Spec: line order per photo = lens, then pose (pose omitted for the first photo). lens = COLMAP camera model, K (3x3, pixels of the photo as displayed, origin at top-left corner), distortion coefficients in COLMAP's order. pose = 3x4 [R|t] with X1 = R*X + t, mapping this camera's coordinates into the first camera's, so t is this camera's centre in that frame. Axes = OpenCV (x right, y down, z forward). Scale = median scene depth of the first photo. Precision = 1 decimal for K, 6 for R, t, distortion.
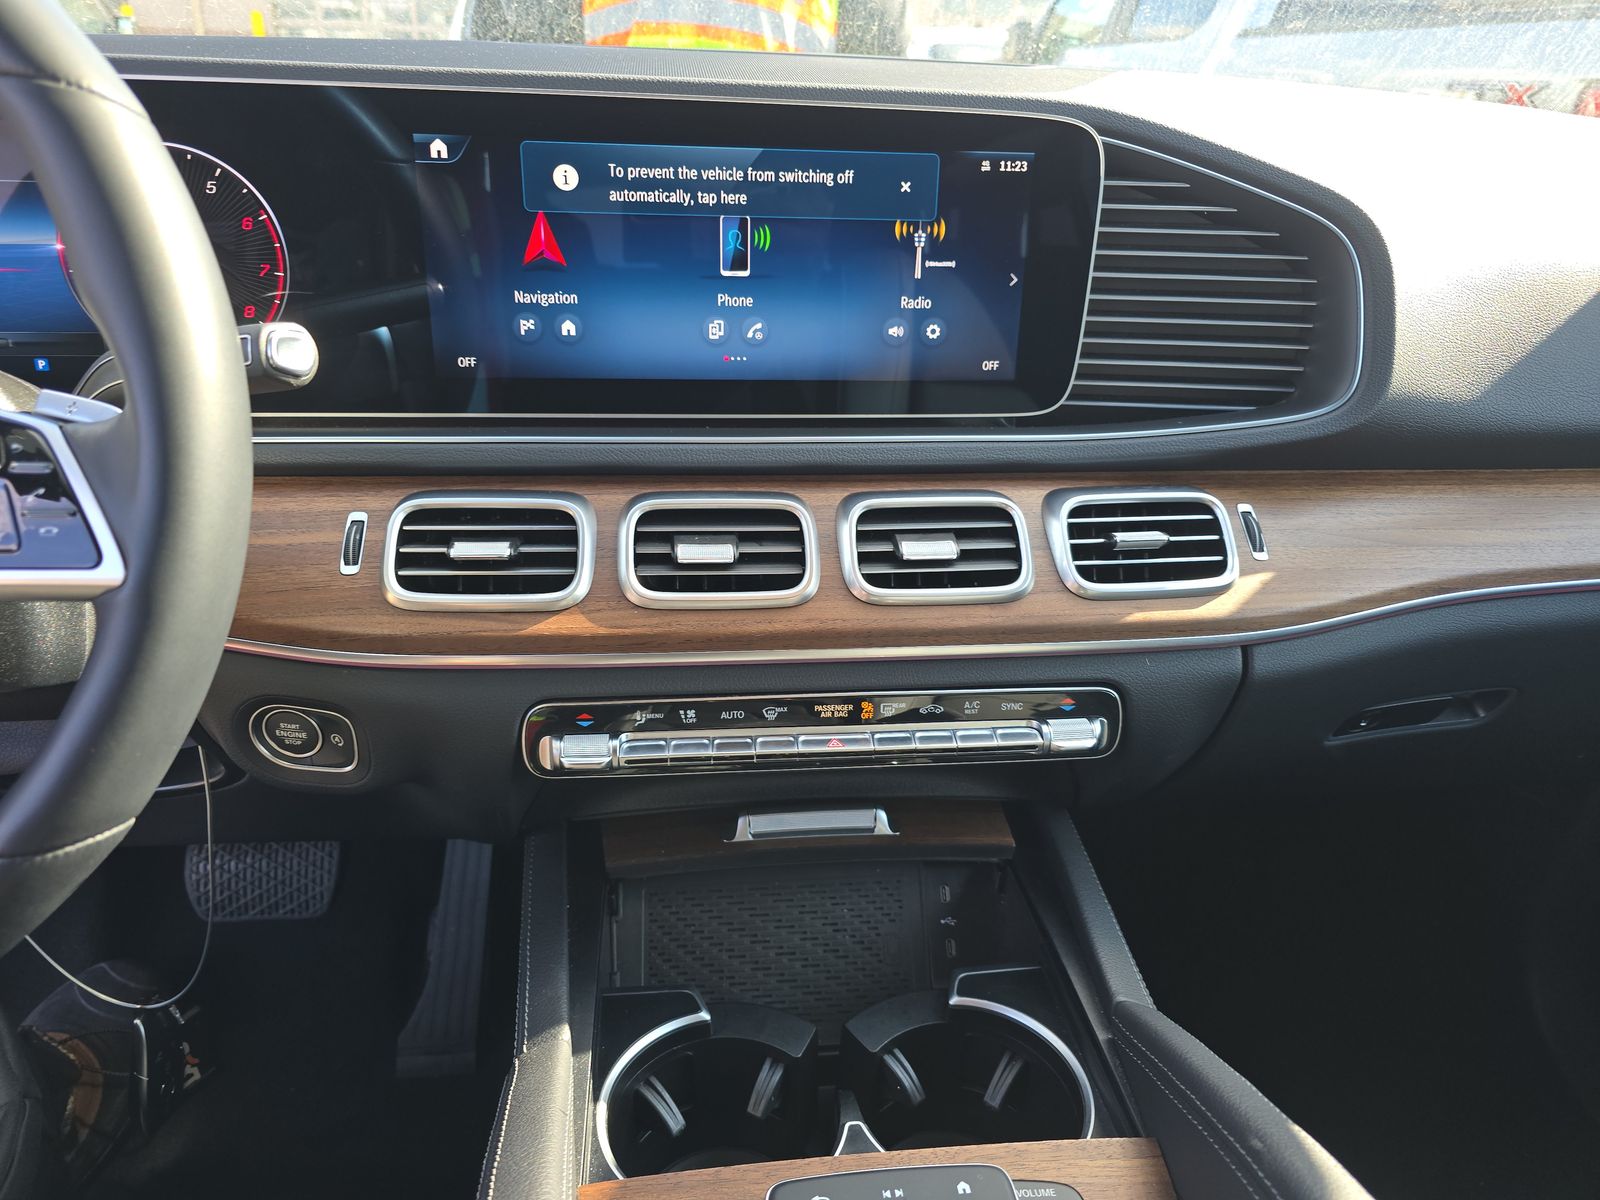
lens RADIAL K [[1067.0, 0, 808.0], [0, 1067.0, 601.9], [0, 0, 1]] dist [-0.015973, -0.018003]
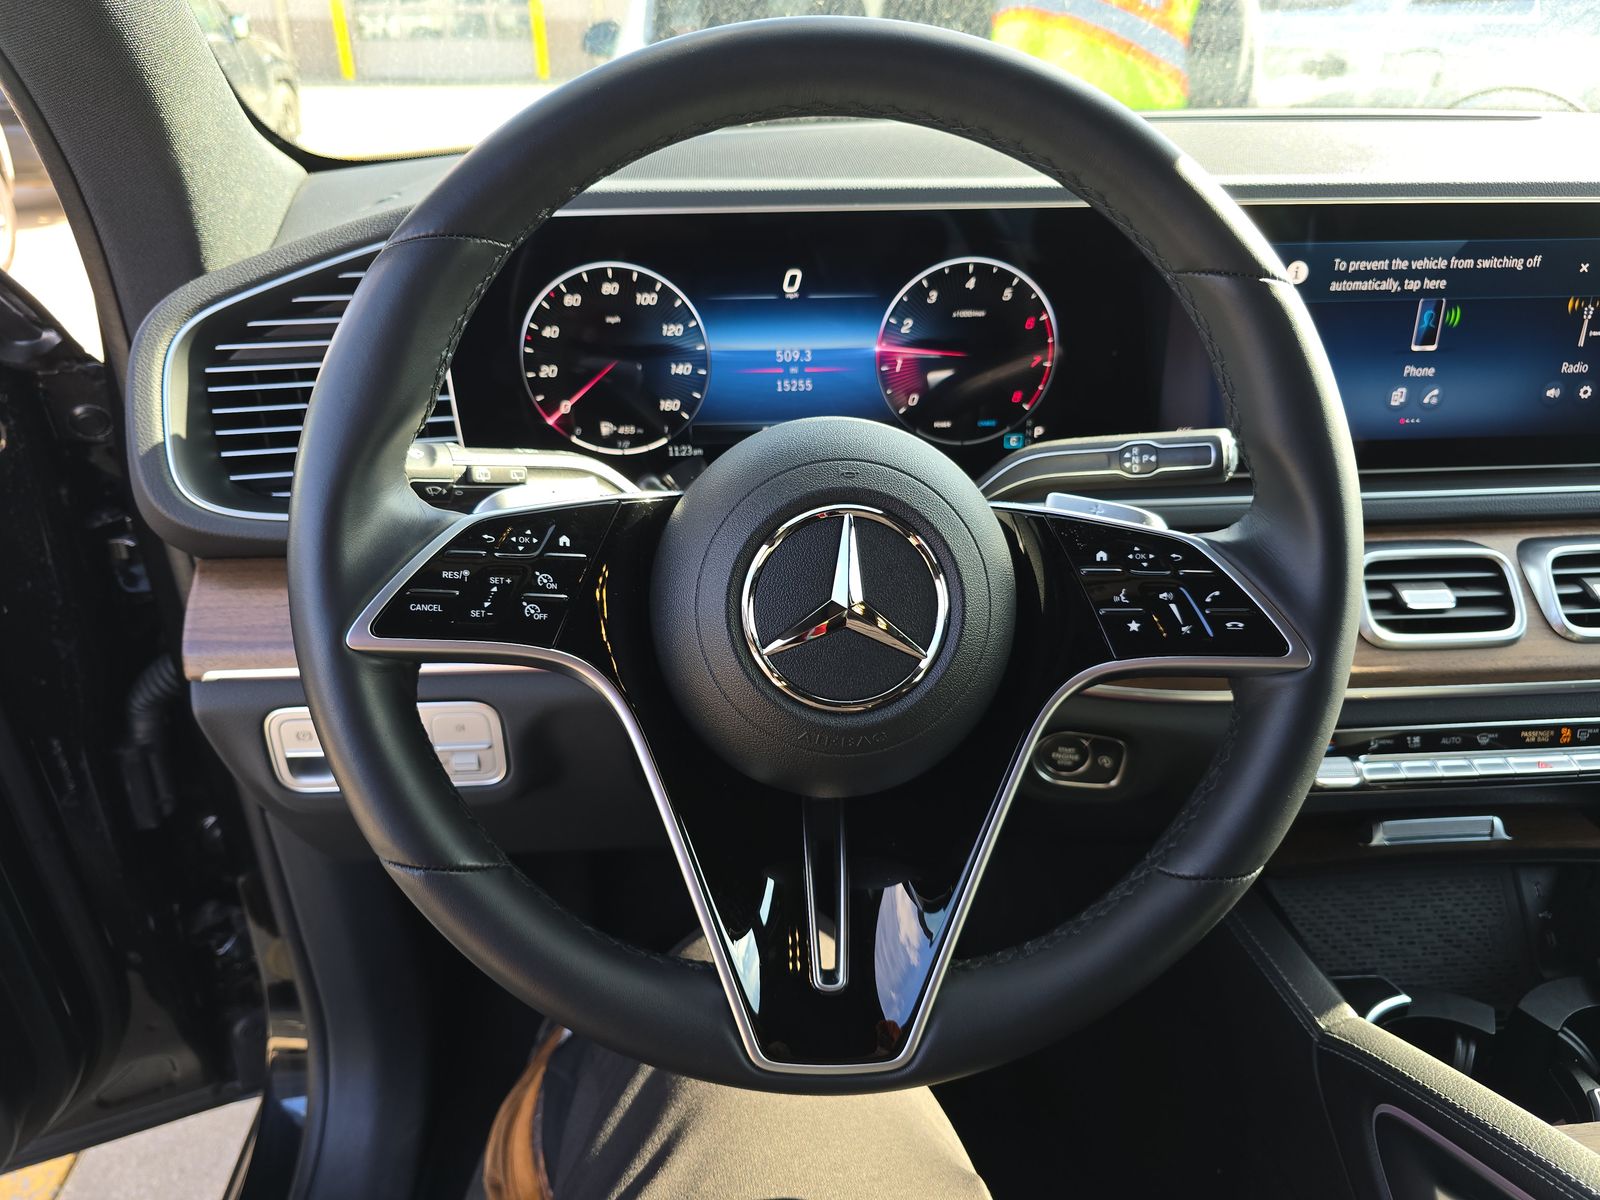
lens RADIAL K [[1067.0, 0, 788.0], [0, 1067.0, 596.0], [0, 0, 1]] dist [-0.015973, -0.018003]
pose [[0.993930, -0.010554, -0.109508, -0.636318], [0.012632, 0.999753, 0.018302, -0.076311], [0.109288, -0.019574, 0.993817, -0.198851]]
